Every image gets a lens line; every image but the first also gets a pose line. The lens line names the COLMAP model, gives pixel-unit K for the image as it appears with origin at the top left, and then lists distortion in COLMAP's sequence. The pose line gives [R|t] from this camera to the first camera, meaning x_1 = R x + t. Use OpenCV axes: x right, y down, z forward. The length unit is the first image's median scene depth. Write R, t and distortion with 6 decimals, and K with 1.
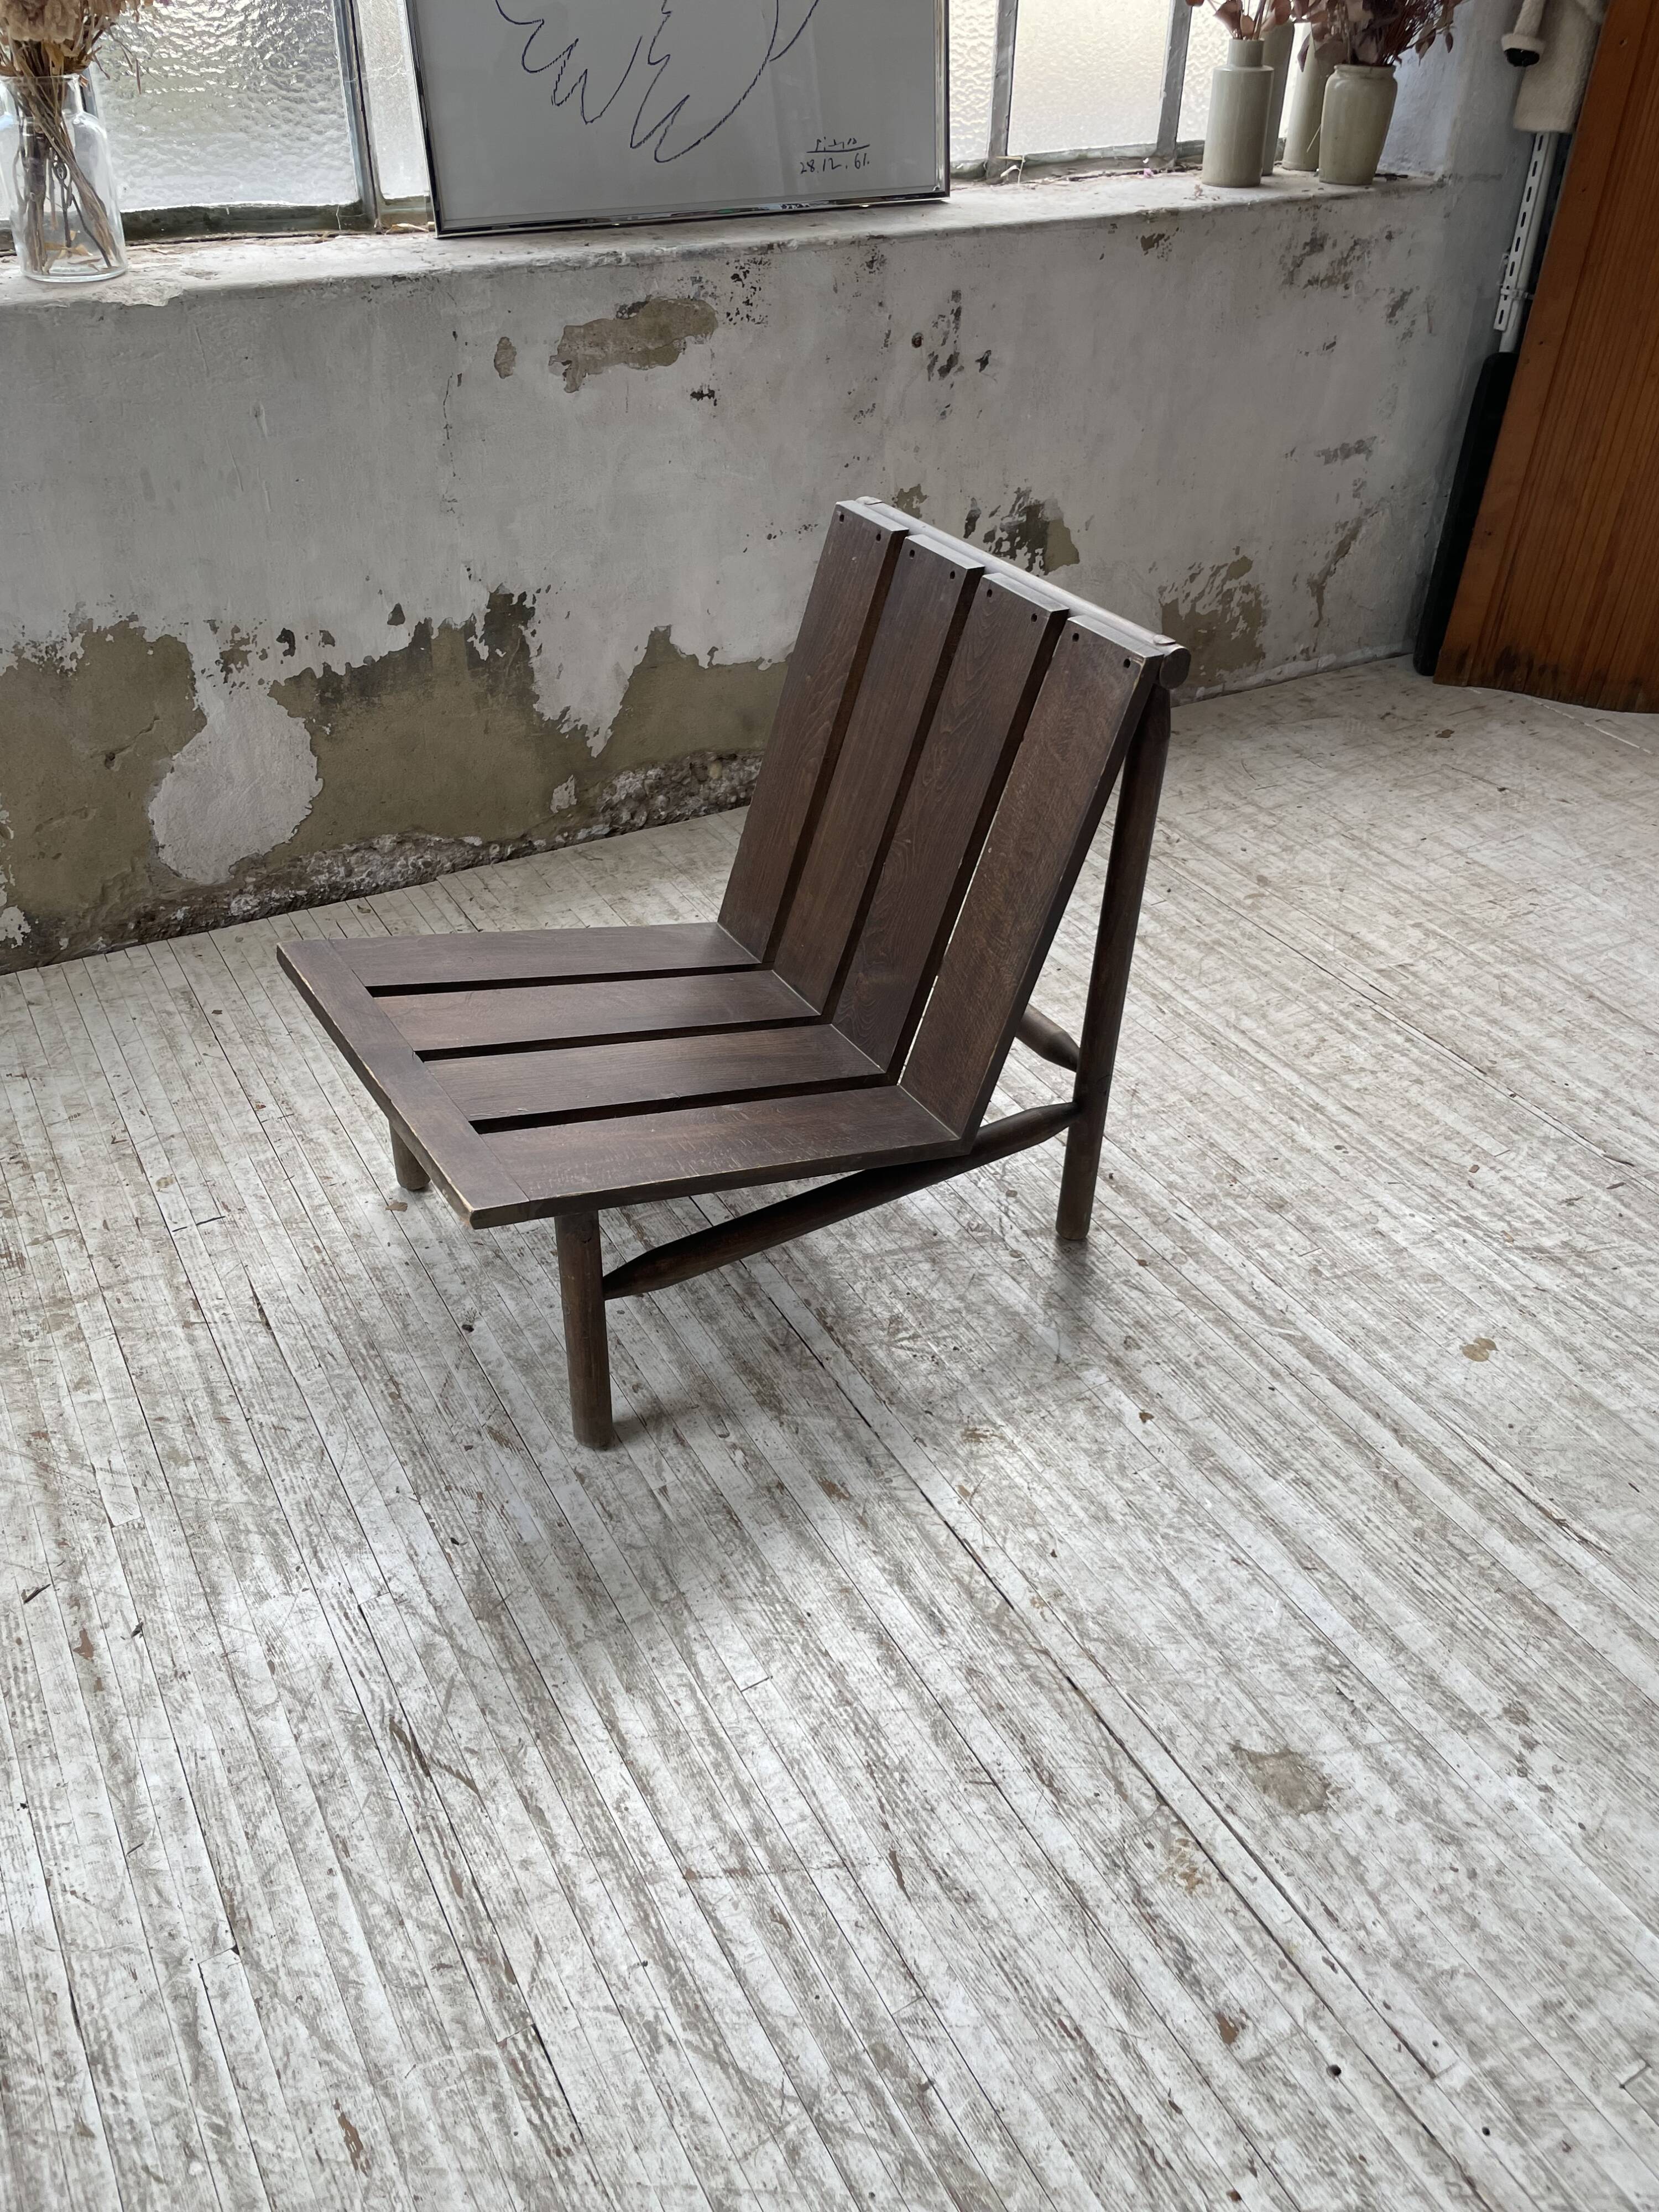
lens RADIAL K [[1678.9, 0, 836.3], [0, 1678.9, 1085.3], [0, 0, 1]] dist [0.082406, -0.117339]
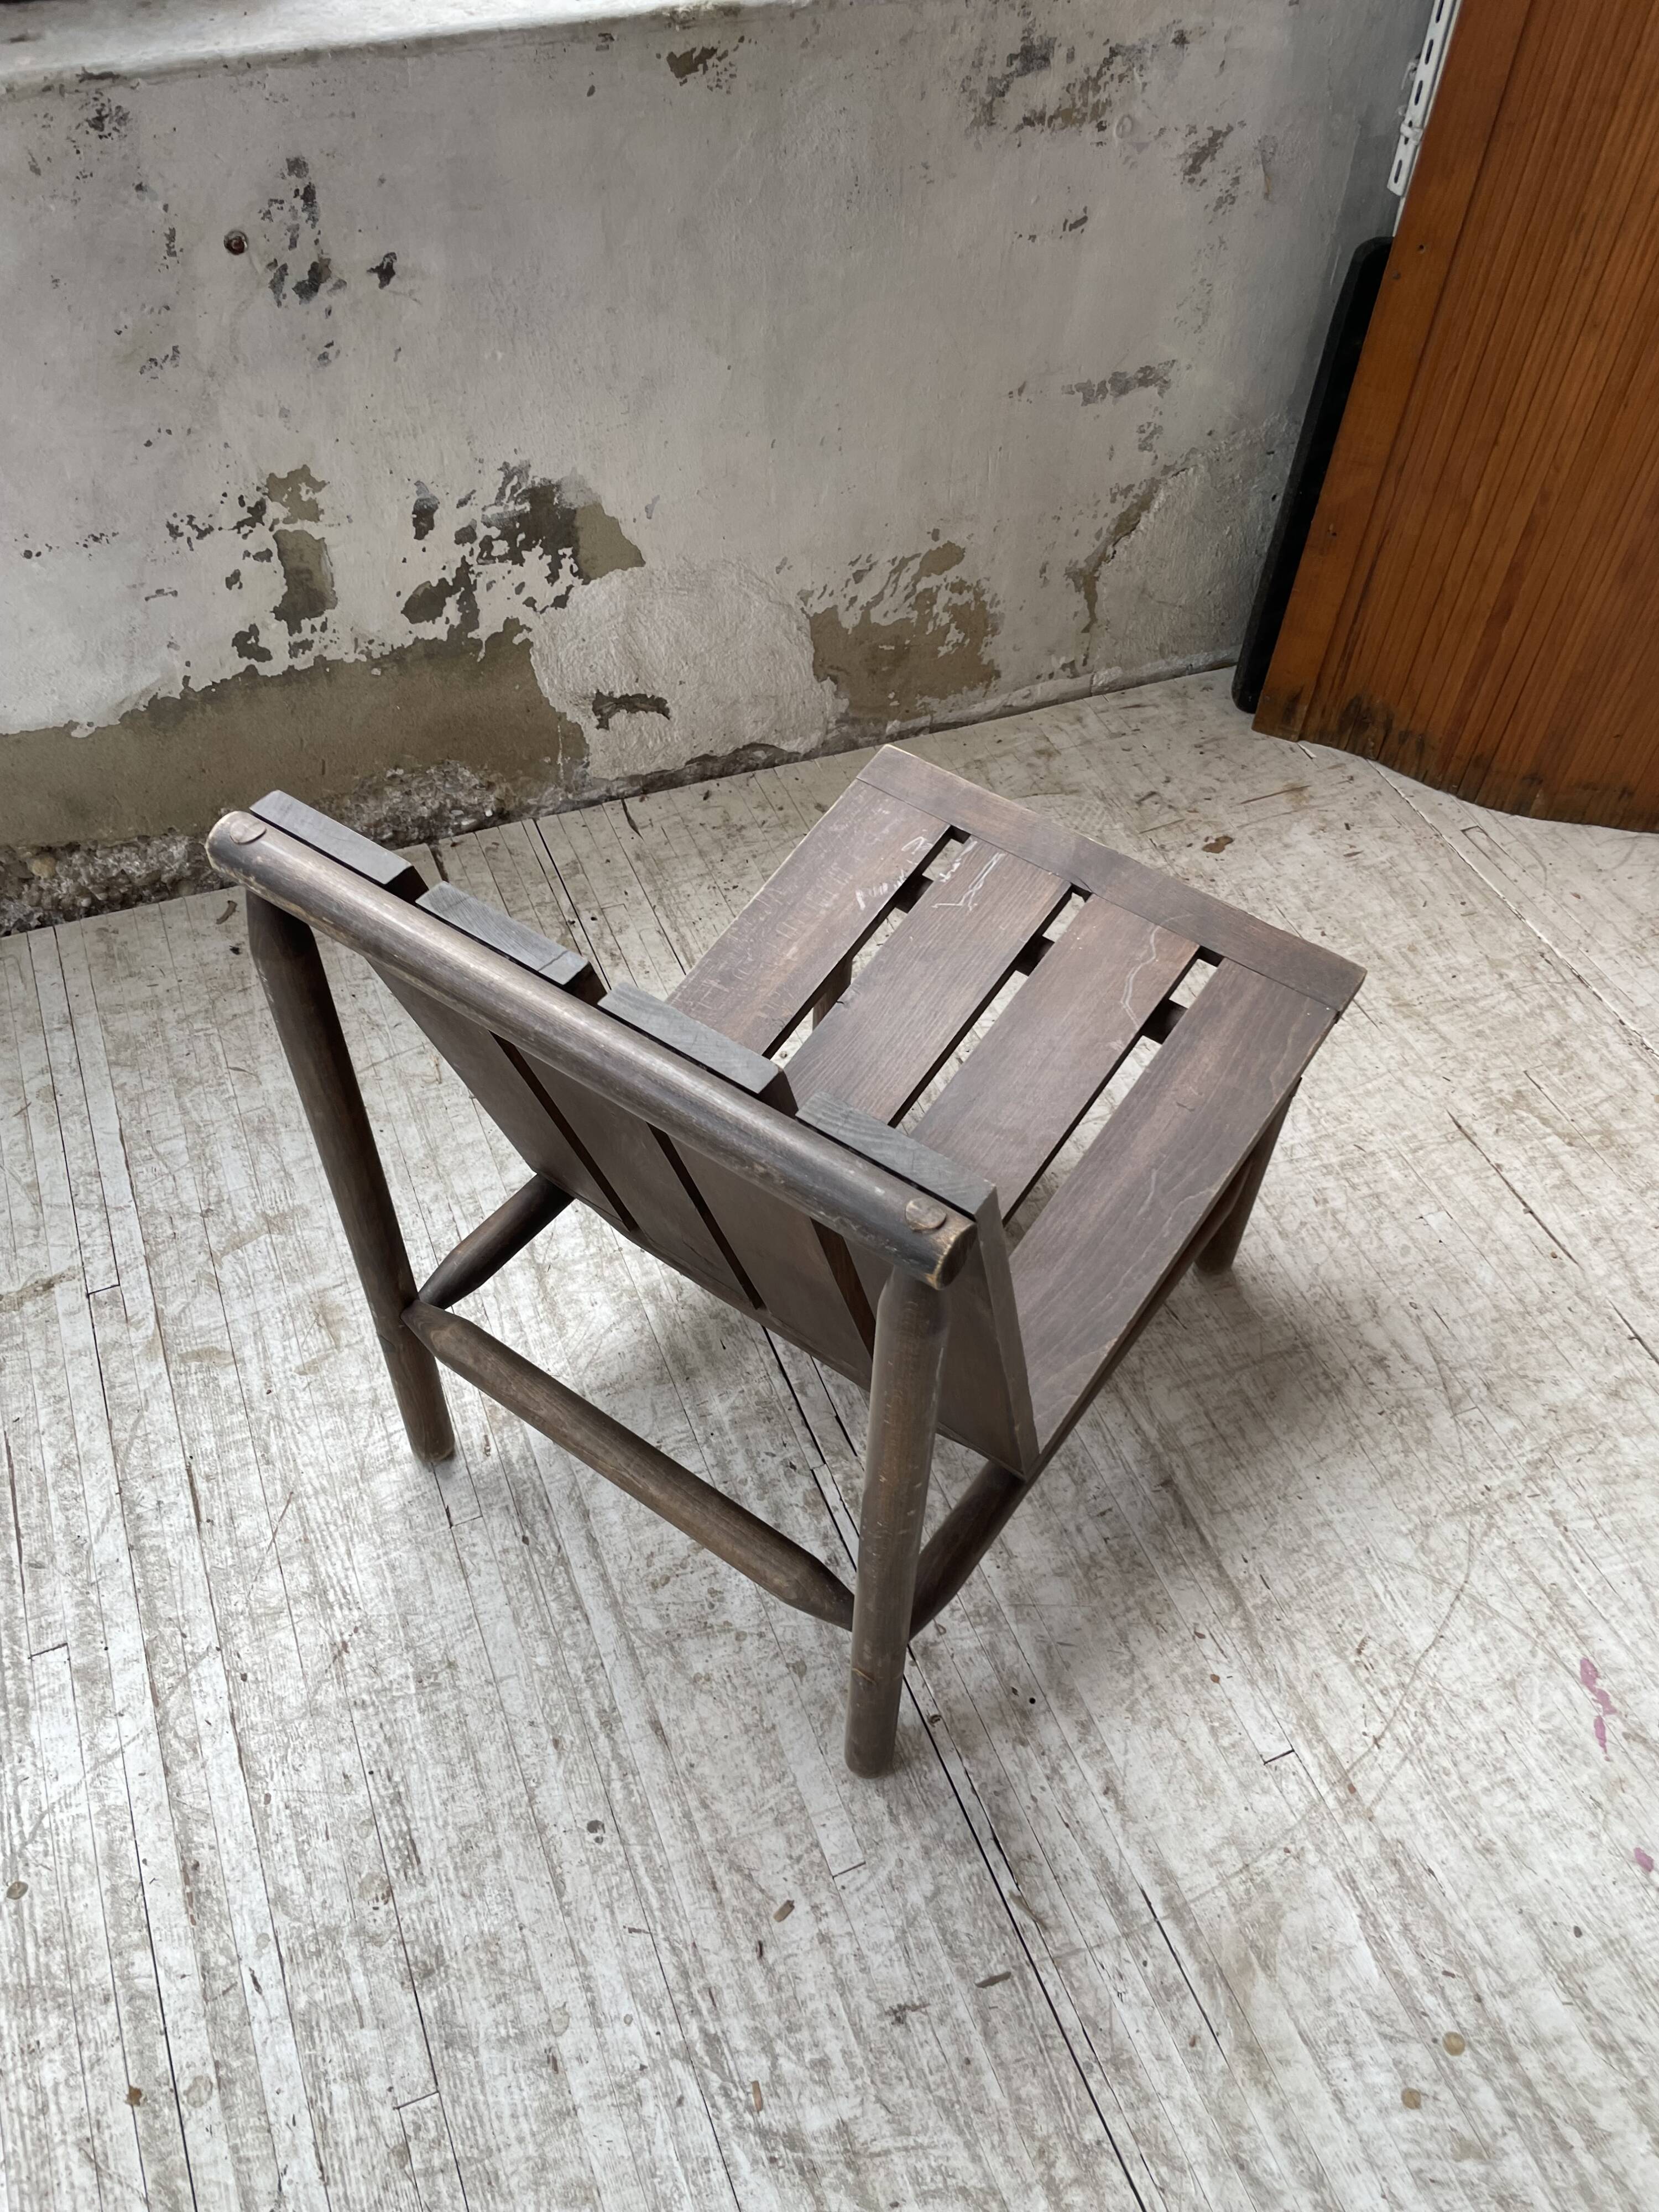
lens RADIAL K [[1683.9, 0, 853.6], [0, 1683.9, 1122.7], [0, 0, 1]] dist [0.085427, -0.120325]
pose [[0.992057, 0.106966, -0.066186, 0.387373], [-0.087995, 0.966153, 0.242497, -0.358166], [0.089885, -0.234746, 0.967892, 0.438229]]
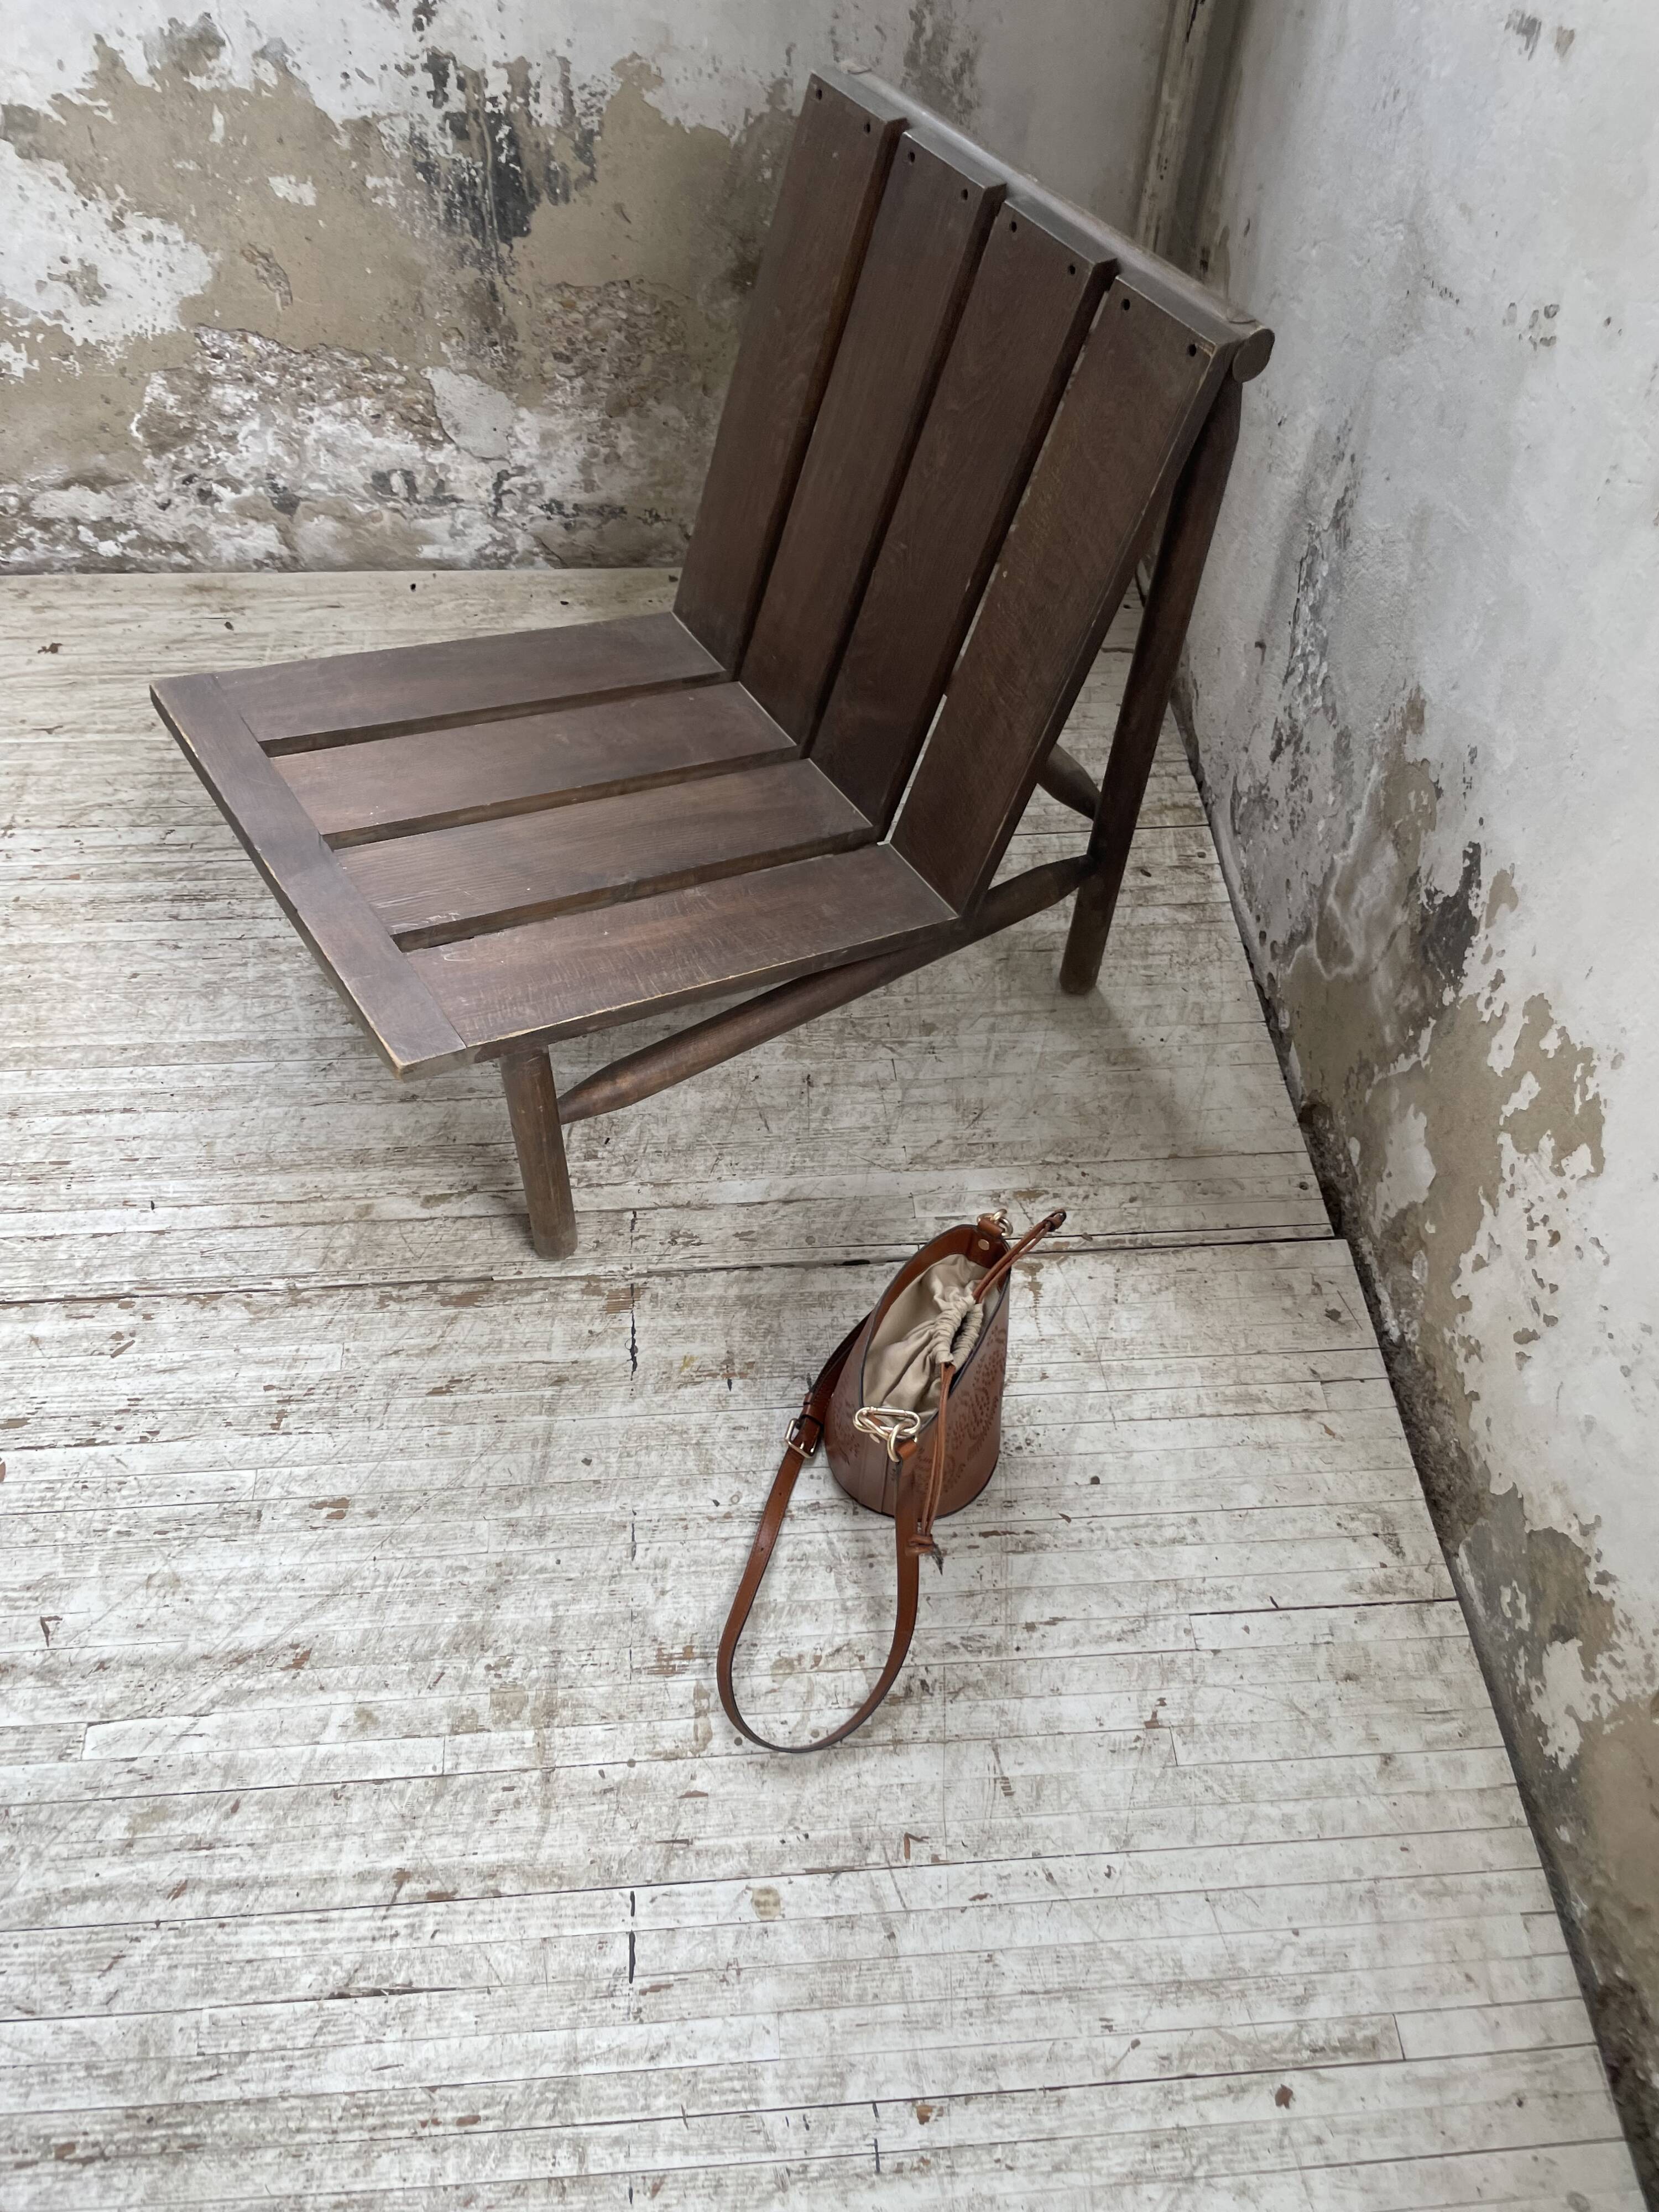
lens RADIAL K [[1673.2, 0, 807.1], [0, 1673.2, 1084.9], [0, 0, 1]] dist [0.084202, -0.123199]
pose [[-0.441013, 0.678197, -0.587840, -0.220139], [-0.551882, 0.311591, 0.773522, -0.457587], [0.707766, 0.665552, 0.236869, 0.605620]]
